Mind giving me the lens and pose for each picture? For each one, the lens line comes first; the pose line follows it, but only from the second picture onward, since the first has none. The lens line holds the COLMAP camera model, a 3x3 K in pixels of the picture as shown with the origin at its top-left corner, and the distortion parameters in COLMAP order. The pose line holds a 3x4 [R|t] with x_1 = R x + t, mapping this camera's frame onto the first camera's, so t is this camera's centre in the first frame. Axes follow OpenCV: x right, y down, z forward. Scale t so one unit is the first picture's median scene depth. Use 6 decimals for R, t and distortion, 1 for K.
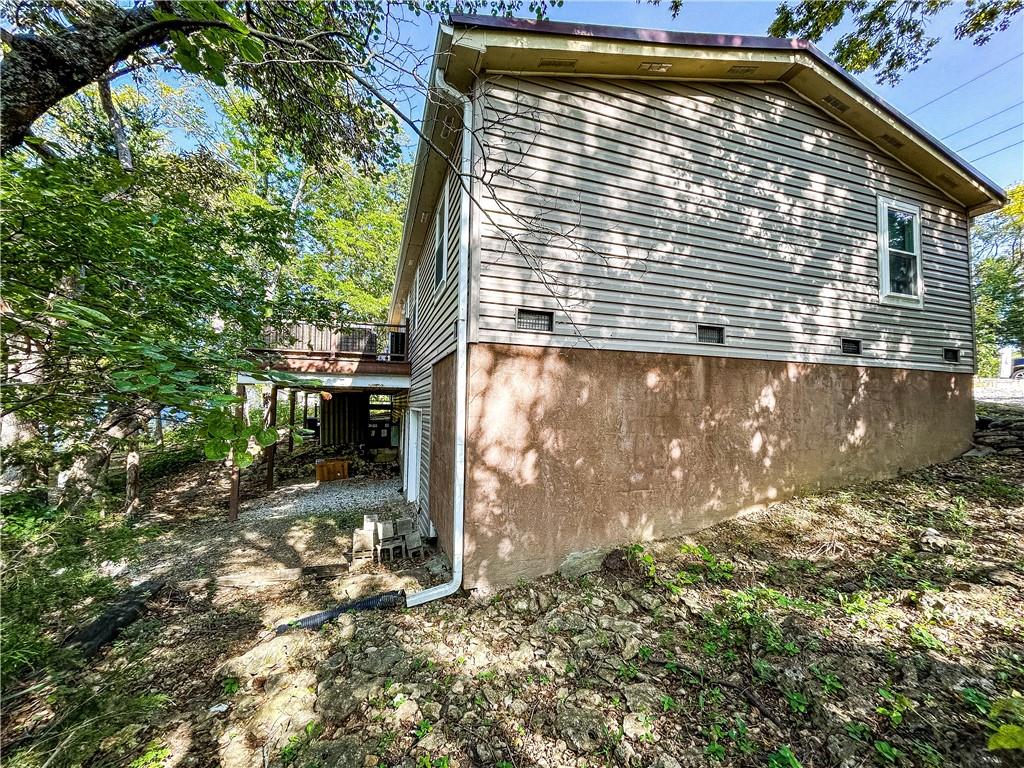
lens RADIAL K [[412.8, 0, 512.0], [0, 412.8, 384.0], [0, 0, 1]] dist [0.001781, -0.000272]
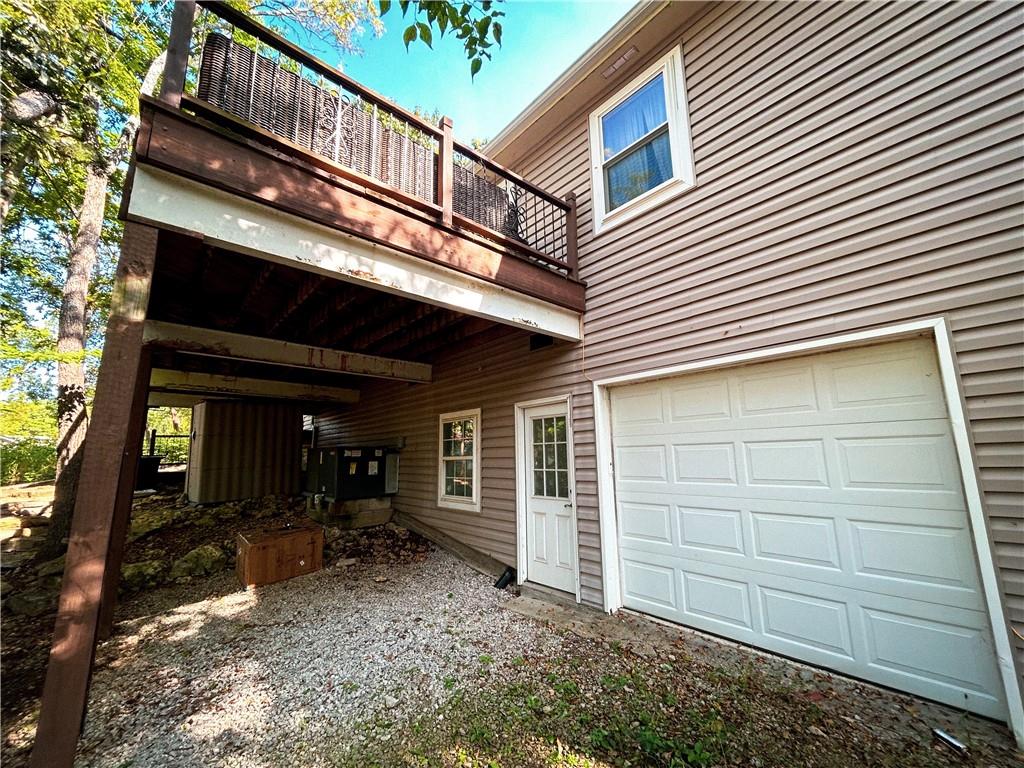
lens RADIAL K [[412.8, 0, 512.0], [0, 412.8, 384.0], [0, 0, 1]] dist [0.001781, -0.000272]
pose [[0.922768, 0.042246, 0.383034, -0.502481], [0.007376, 0.991854, -0.127166, 0.116953], [-0.385286, 0.120170, 0.914939, 0.648246]]
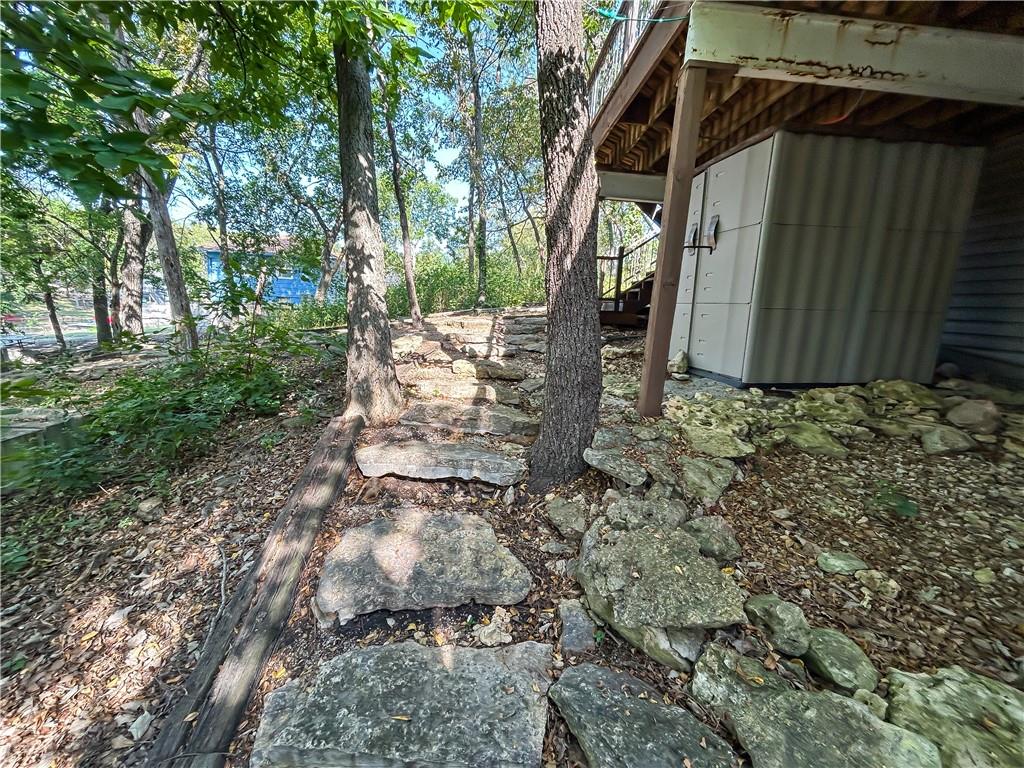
lens RADIAL K [[412.8, 0, 512.0], [0, 412.8, 384.0], [0, 0, 1]] dist [0.001781, -0.000272]
pose [[0.961136, 0.100715, -0.257049, -0.713724], [-0.041180, 0.972967, 0.227243, 0.147921], [0.272987, -0.207826, 0.939301, 1.012908]]
